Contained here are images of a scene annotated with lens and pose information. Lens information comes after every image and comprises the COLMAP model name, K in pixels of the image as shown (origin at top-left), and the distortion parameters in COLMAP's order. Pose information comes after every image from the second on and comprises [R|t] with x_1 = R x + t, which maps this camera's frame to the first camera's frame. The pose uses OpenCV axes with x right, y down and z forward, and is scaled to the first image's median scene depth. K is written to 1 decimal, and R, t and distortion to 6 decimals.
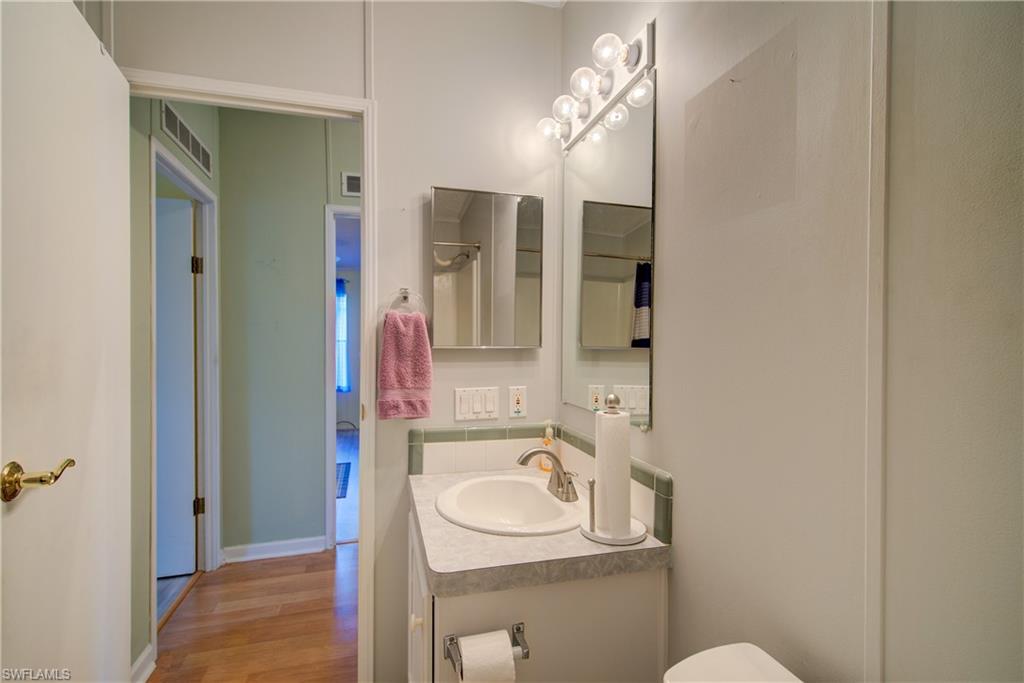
lens RADIAL K [[474.4, 0, 508.6], [0, 474.4, 344.5], [0, 0, 1]] dist [-0.001316, -0.000799]
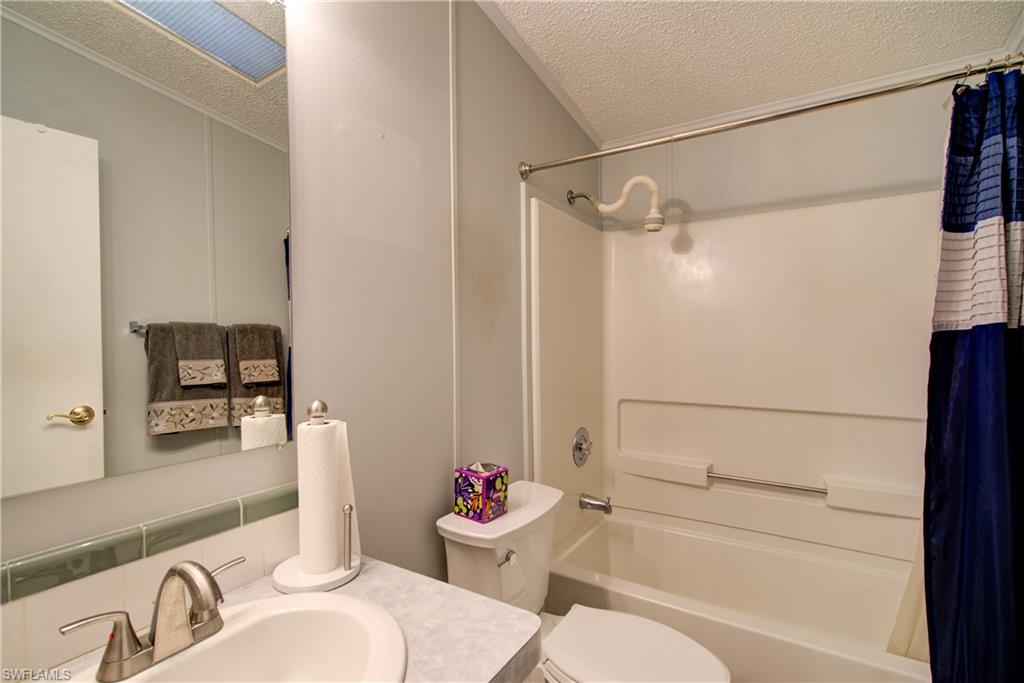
lens RADIAL K [[474.4, 0, 508.6], [0, 474.4, 344.5], [0, 0, 1]] dist [-0.001316, -0.000799]
pose [[-0.663513, -0.007621, 0.748126, -0.639698], [0.008549, 0.999806, 0.017767, 0.002074], [-0.748116, 0.018185, -0.663319, 1.406739]]
